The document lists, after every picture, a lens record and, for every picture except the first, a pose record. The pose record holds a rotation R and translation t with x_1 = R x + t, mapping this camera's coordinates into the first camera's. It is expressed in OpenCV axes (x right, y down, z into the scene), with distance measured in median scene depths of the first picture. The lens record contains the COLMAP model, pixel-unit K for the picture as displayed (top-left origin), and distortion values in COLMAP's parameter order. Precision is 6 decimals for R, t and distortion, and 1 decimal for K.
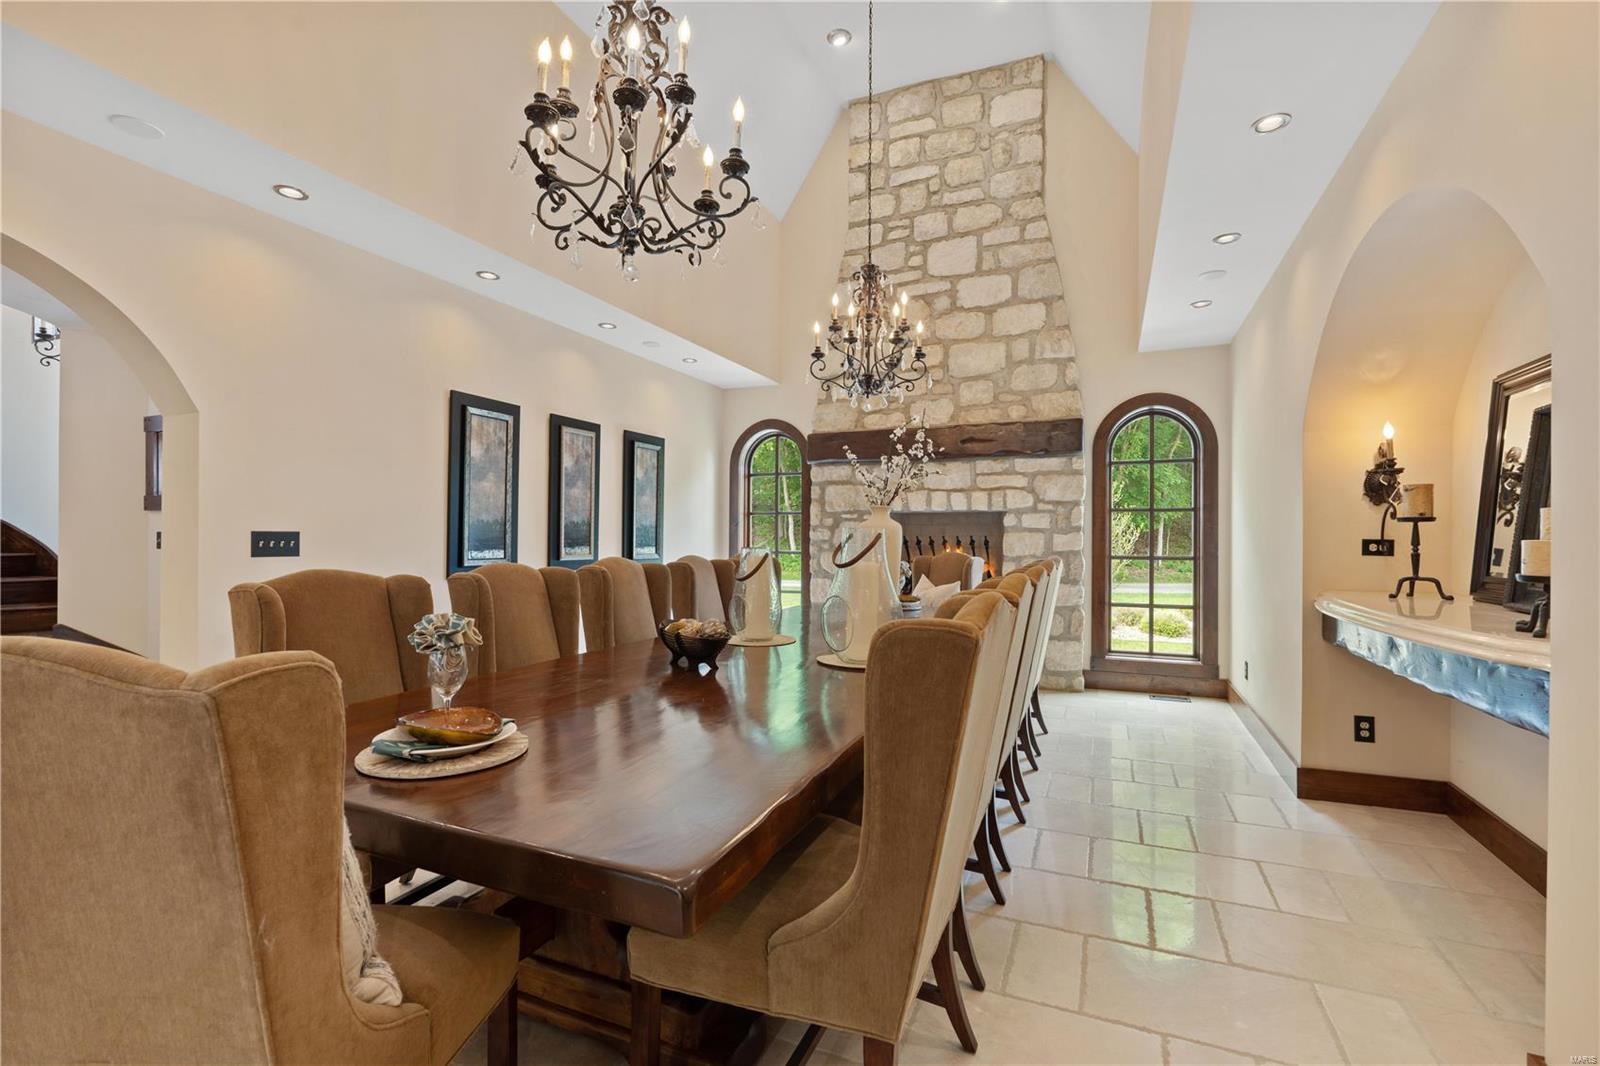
lens RADIAL K [[701.9, 0, 804.3], [0, 701.9, 536.1], [0, 0, 1]] dist [-0.010236, 0.003469]
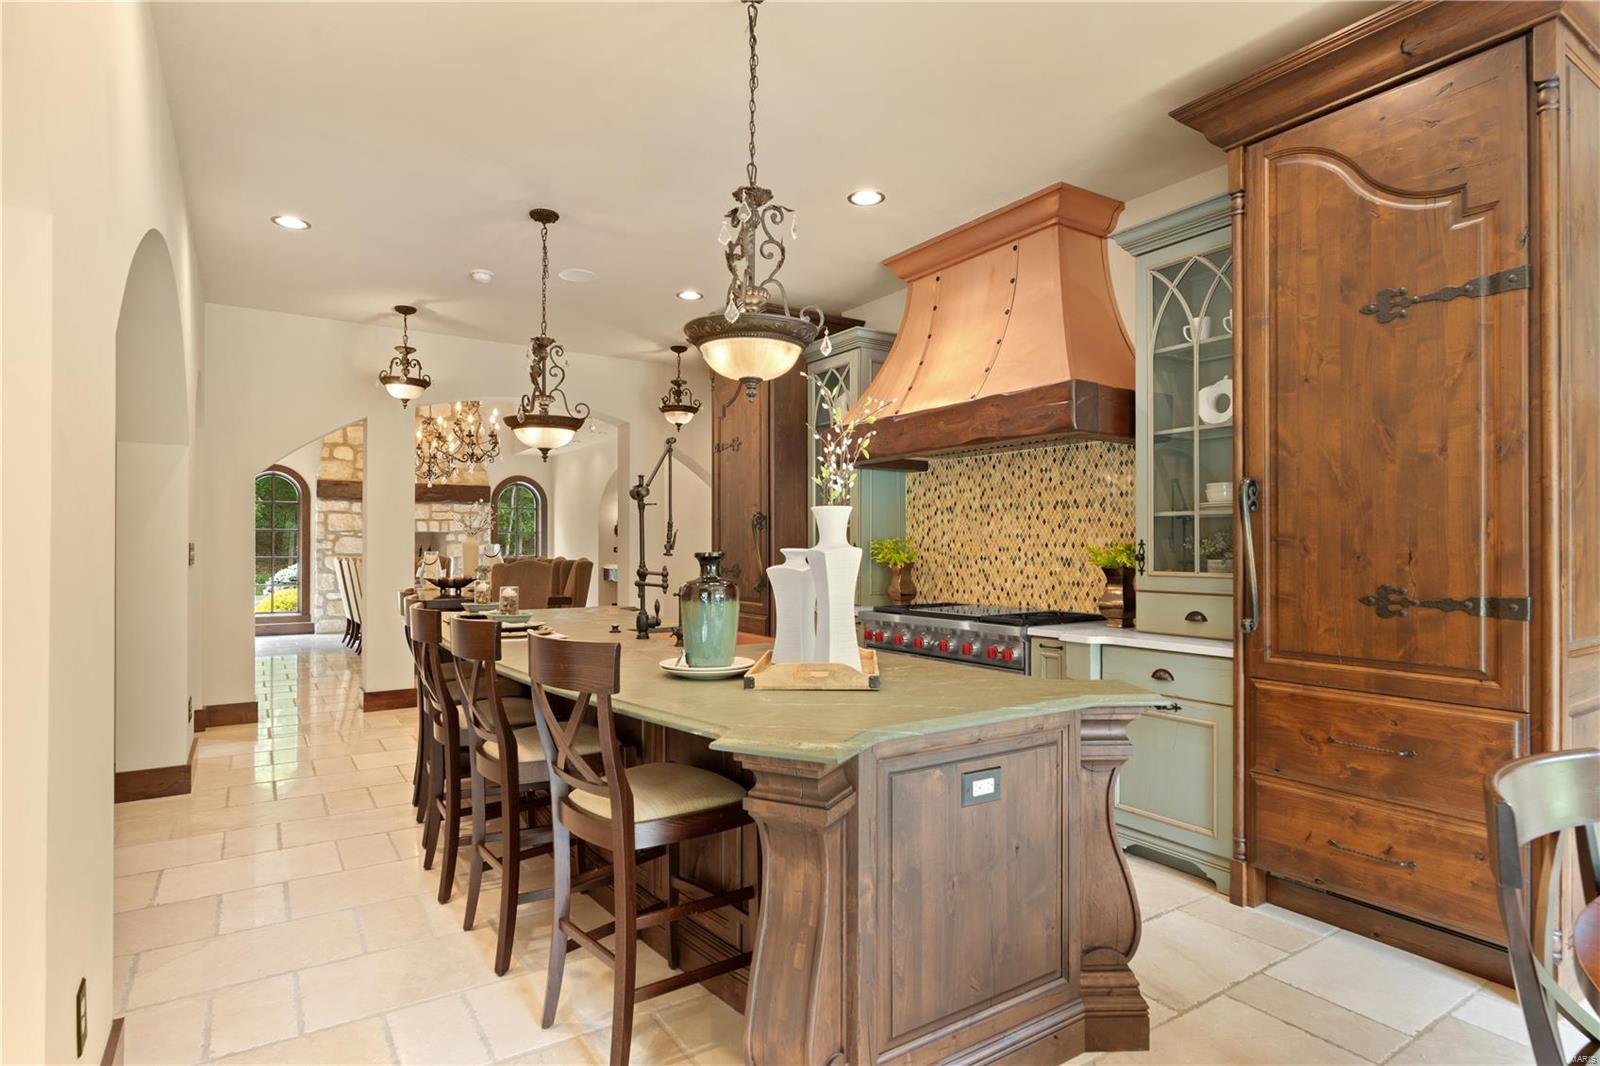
lens RADIAL K [[842.6, 0, 803.1], [0, 842.6, 542.3], [0, 0, 1]] dist [-0.002618, -0.000305]
pose [[0.547797, -0.000168, 0.836611, -1.037439], [0.000038, 1.000000, 0.000177, -0.009862], [-0.836611, -0.000065, 0.547797, -0.972925]]
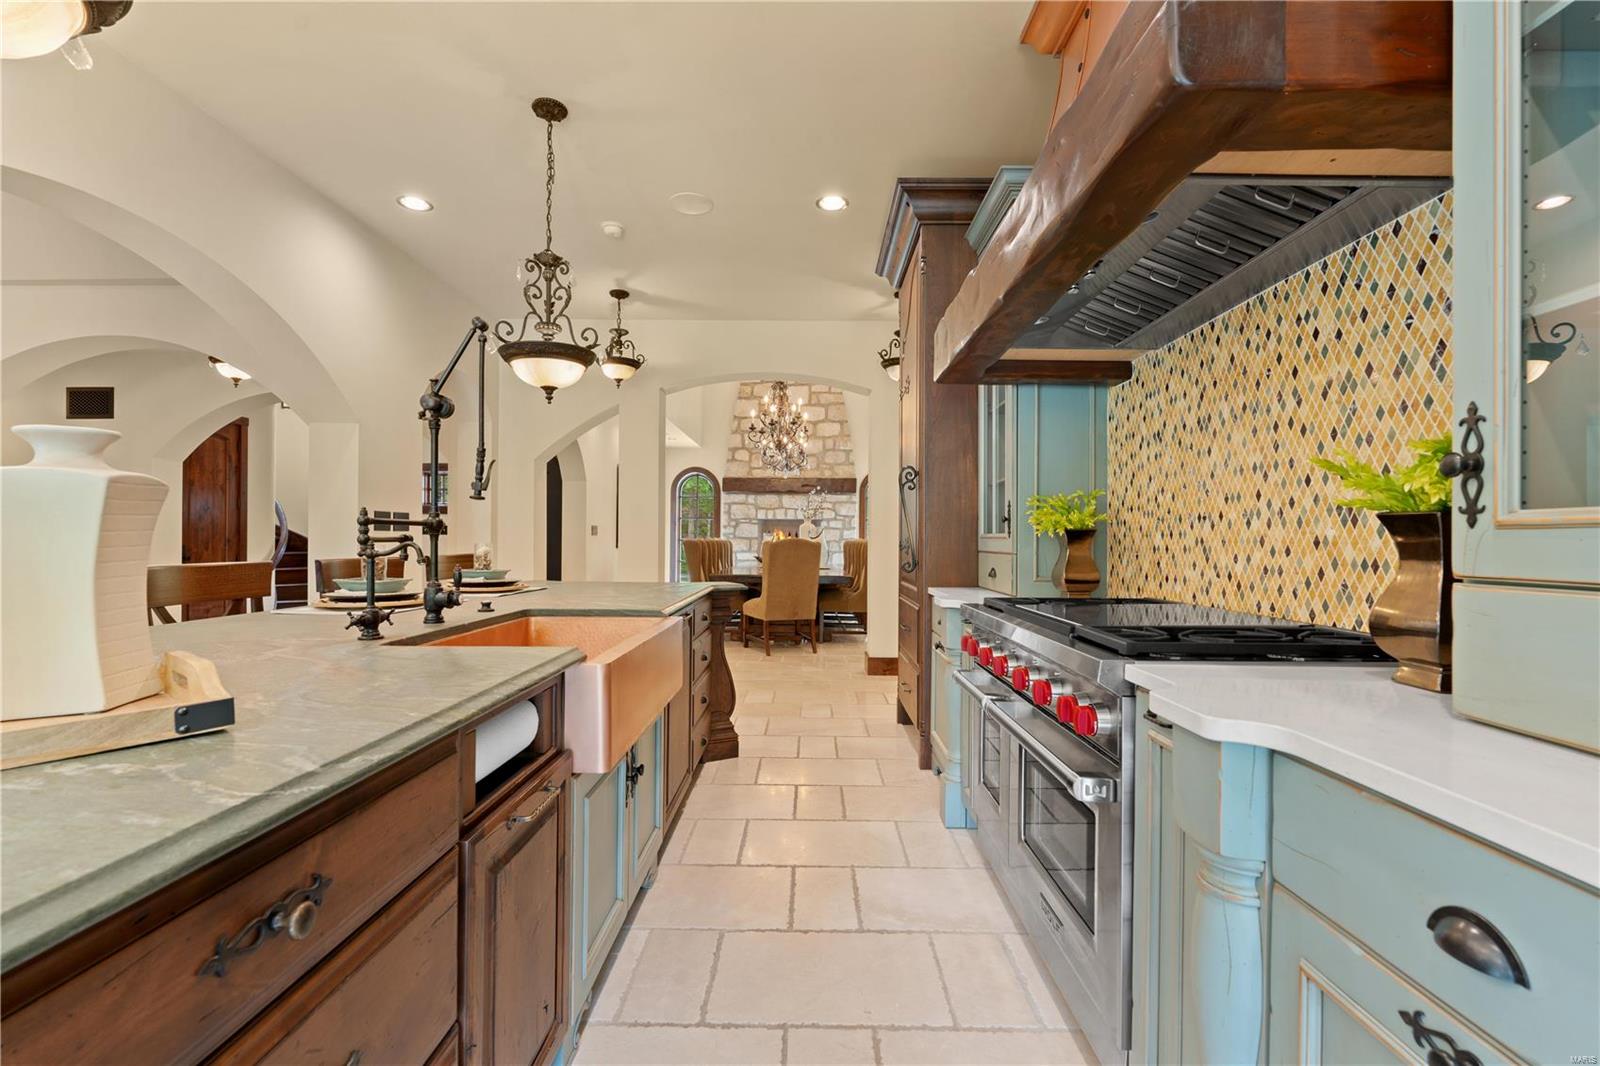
lens RADIAL K [[701.9, 0, 801.5], [0, 701.9, 539.2], [0, 0, 1]] dist [-0.010236, 0.003469]
pose [[0.923631, 0.000995, 0.383283, -0.577338], [-0.002443, 0.999992, 0.003291, 0.016725], [-0.383276, -0.003976, 0.923625, -0.925232]]
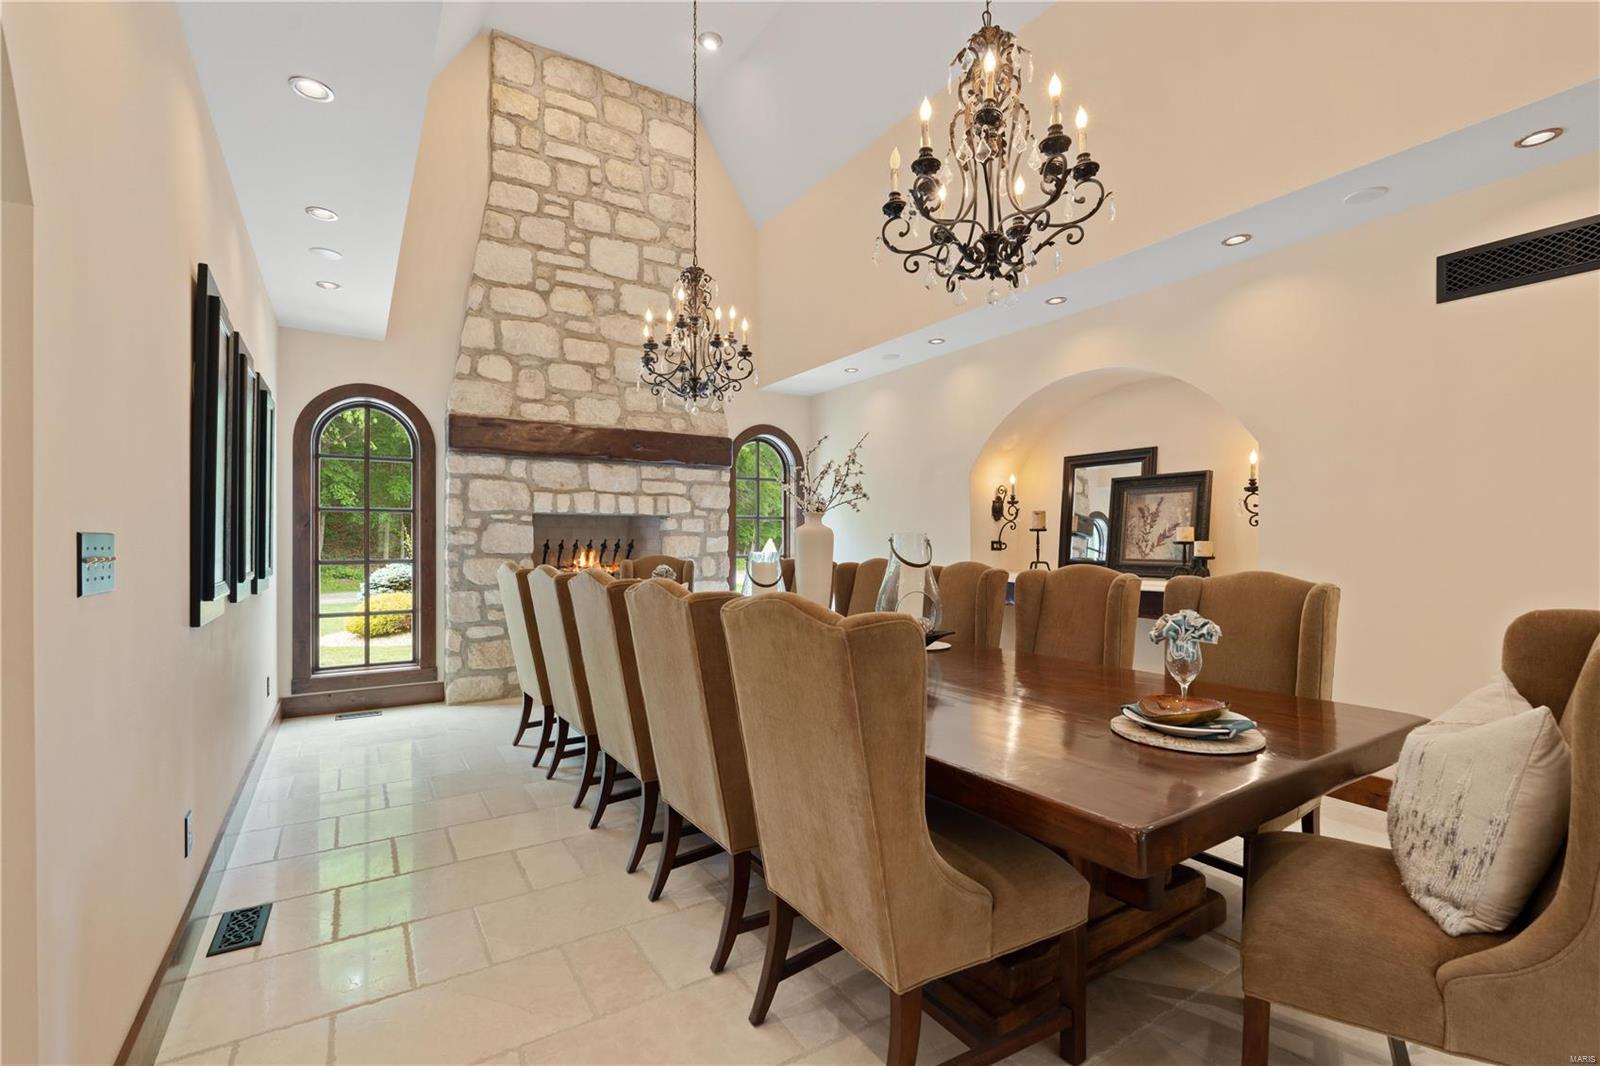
lens RADIAL K [[701.9, 0, 800.8], [0, 701.9, 543.5], [0, 0, 1]] dist [-0.010236, 0.003469]
pose [[0.558705, -0.008056, 0.829327, -0.479075], [0.001779, 0.999962, 0.008516, -0.002392], [-0.829364, -0.003283, 0.558698, 0.233520]]
